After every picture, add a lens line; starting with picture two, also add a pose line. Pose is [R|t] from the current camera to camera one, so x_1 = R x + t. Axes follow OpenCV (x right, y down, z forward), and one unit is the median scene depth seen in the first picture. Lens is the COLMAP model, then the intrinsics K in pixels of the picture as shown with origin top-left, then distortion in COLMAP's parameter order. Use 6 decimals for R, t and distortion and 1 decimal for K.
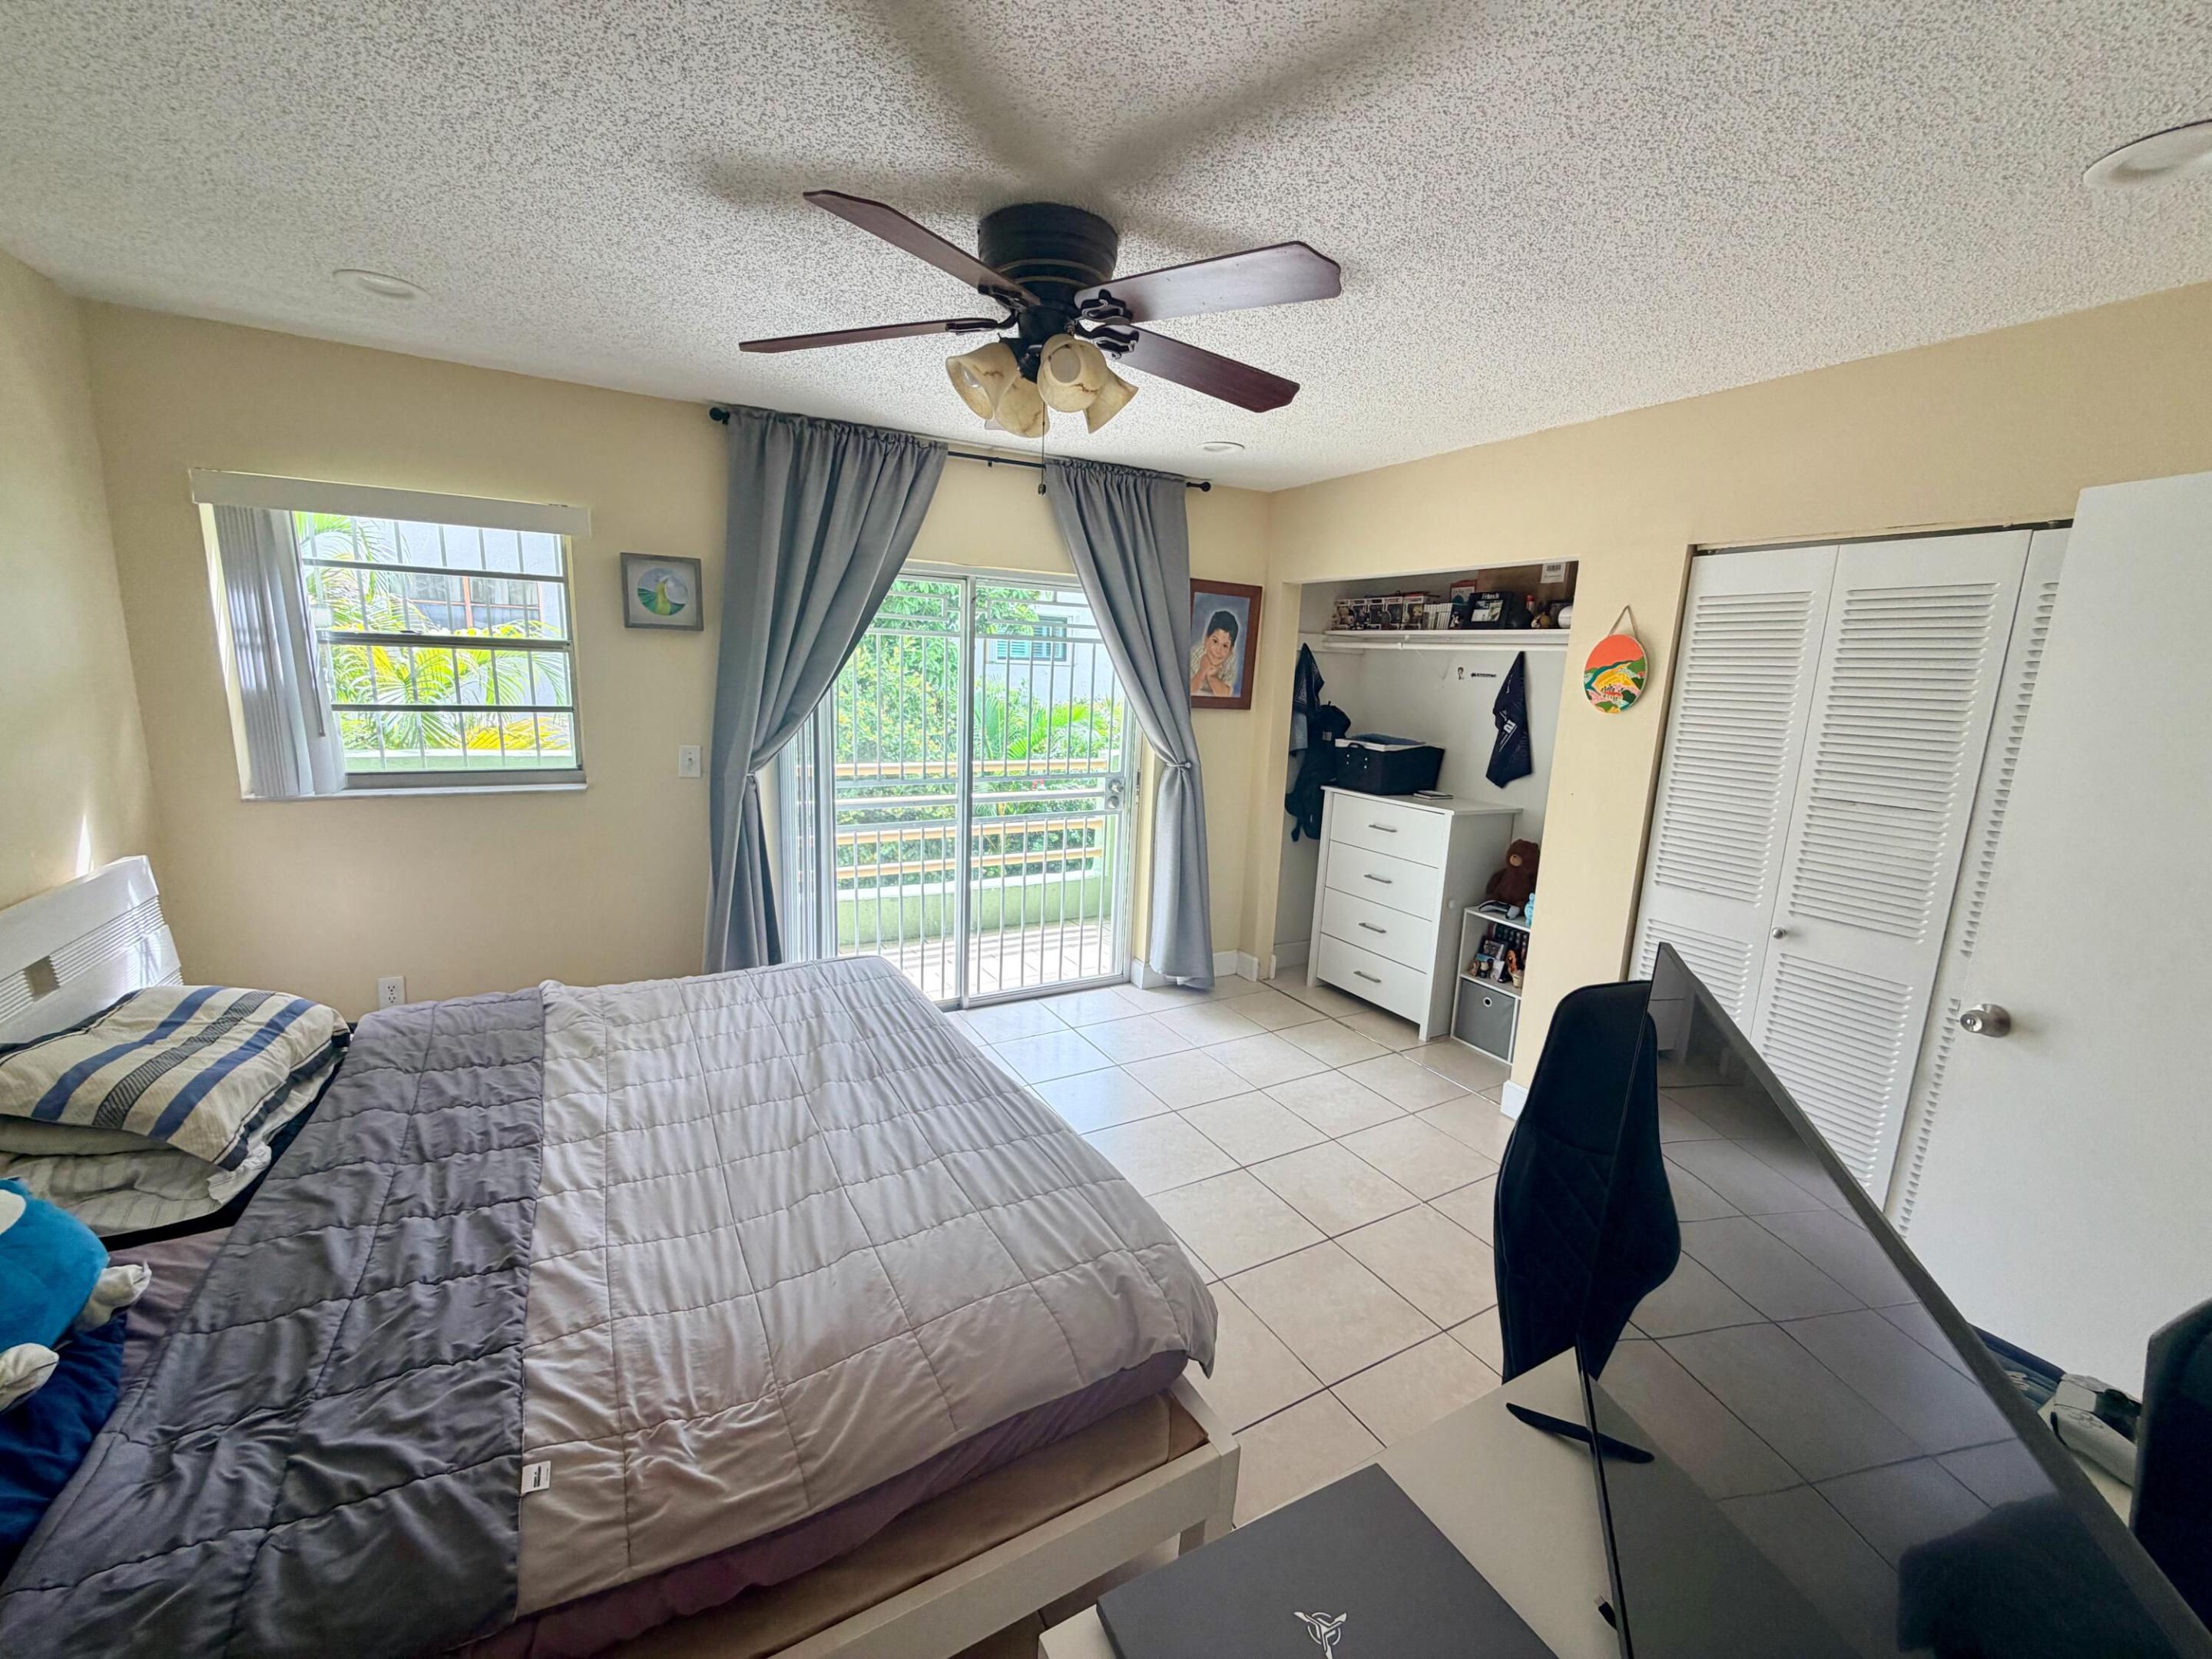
lens RADIAL K [[881.3, 0, 1100.0], [0, 881.3, 829.8], [0, 0, 1]] dist [0.000440, -0.000818]
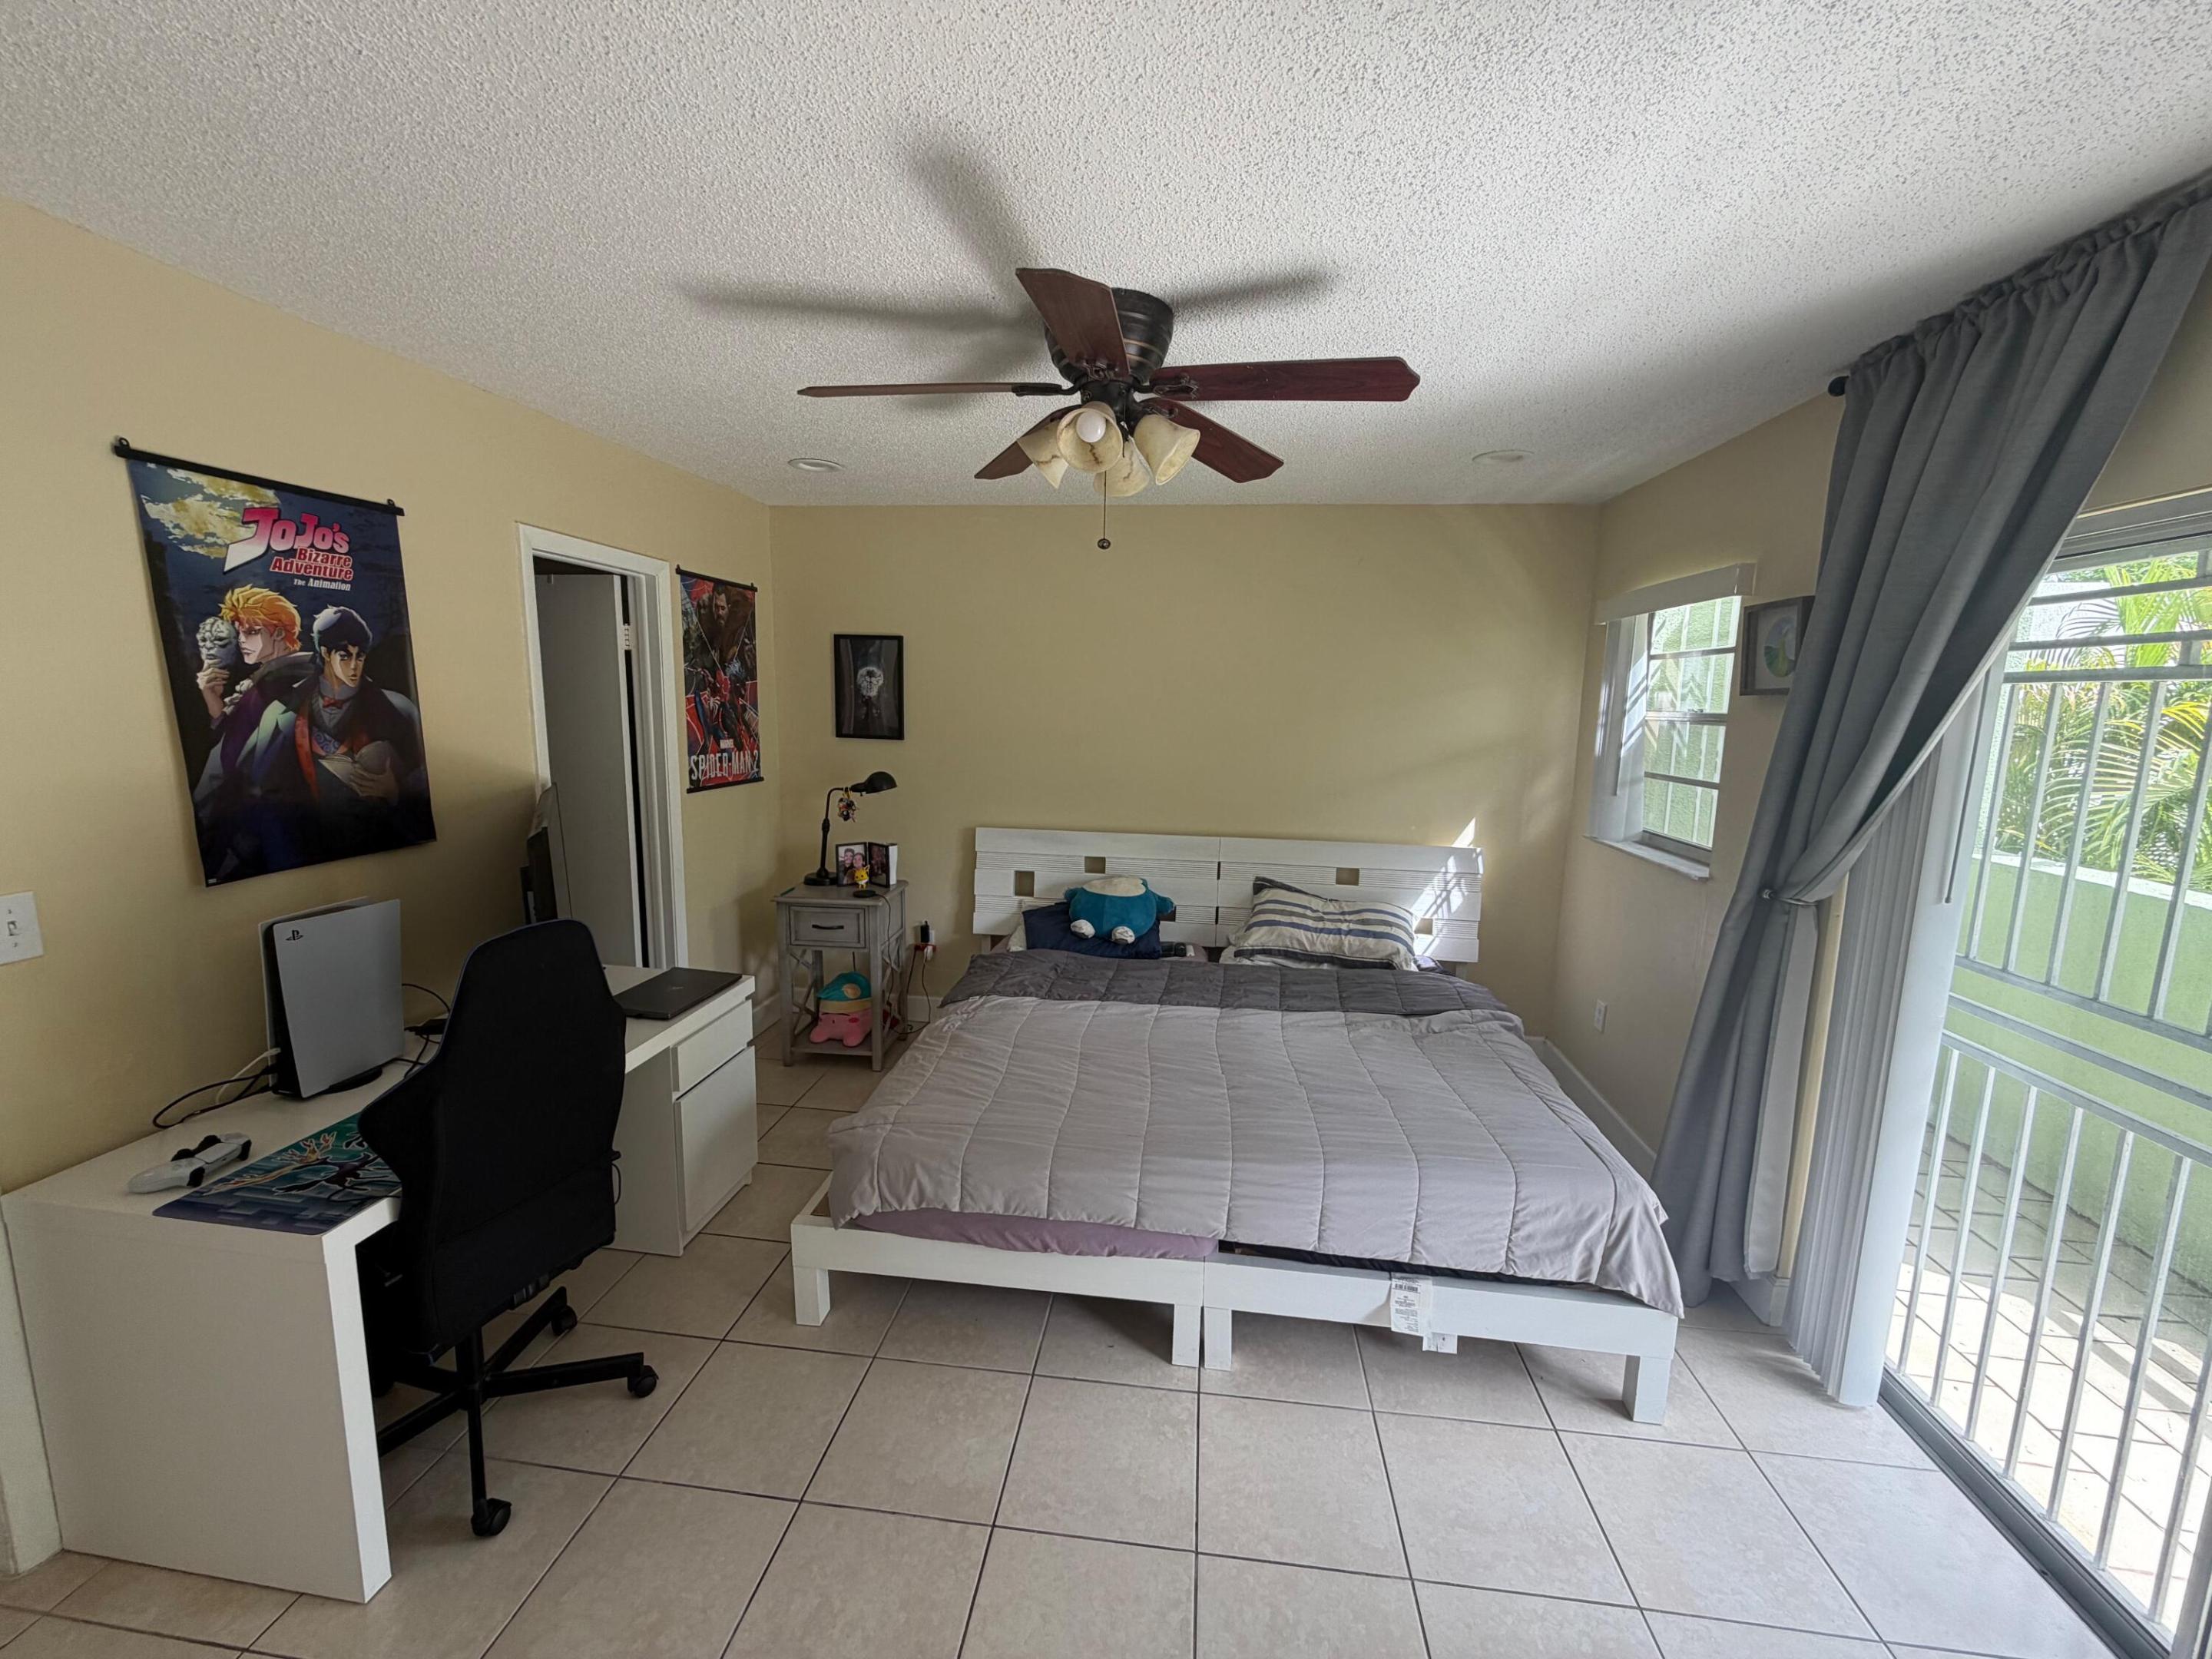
lens RADIAL K [[881.3, 0, 1095.2], [0, 881.3, 827.2], [0, 0, 1]] dist [0.000440, -0.000818]
pose [[-0.595899, 0.066181, -0.800327, 0.376546], [-0.192836, 0.955647, 0.222604, -0.134751], [0.779563, 0.286982, -0.556708, 0.774997]]
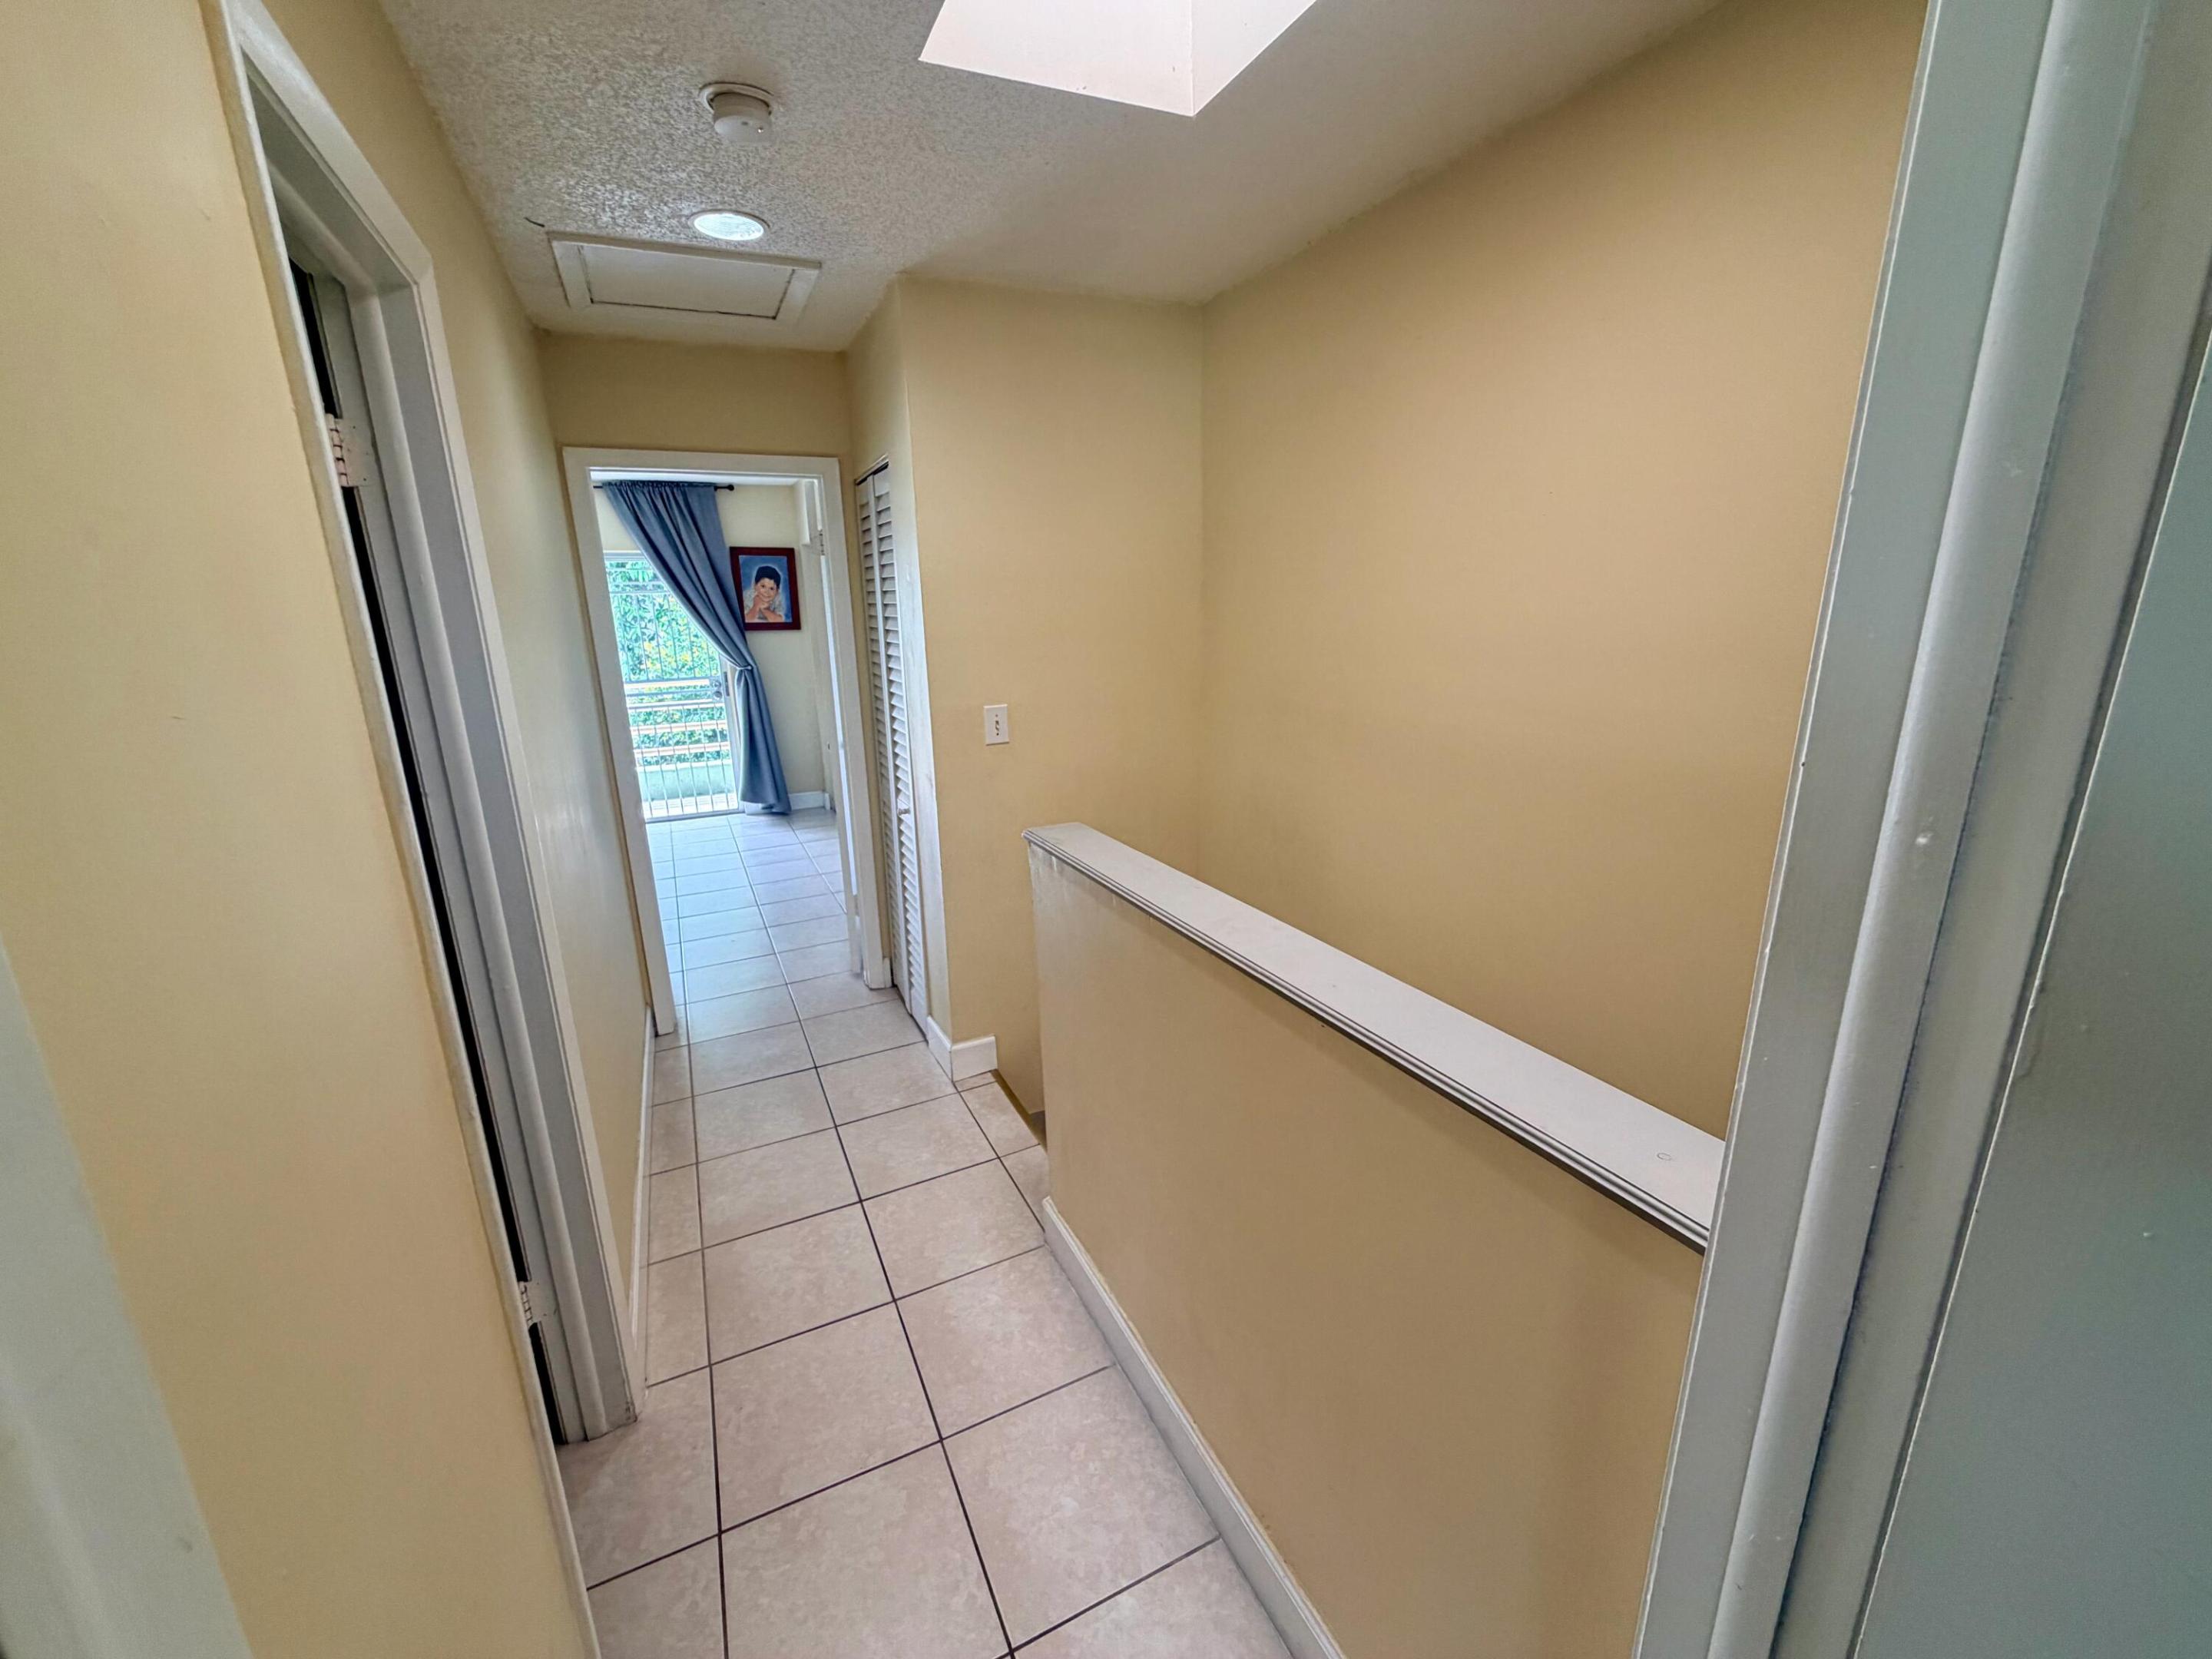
lens RADIAL K [[881.3, 0, 1092.7], [0, 881.3, 831.4], [0, 0, 1]] dist [0.000440, -0.000818]
pose [[0.996499, -0.045912, -0.069864, 0.852824], [0.051141, 0.995872, 0.074992, 0.138746], [0.066132, -0.078302, 0.994734, -0.578010]]
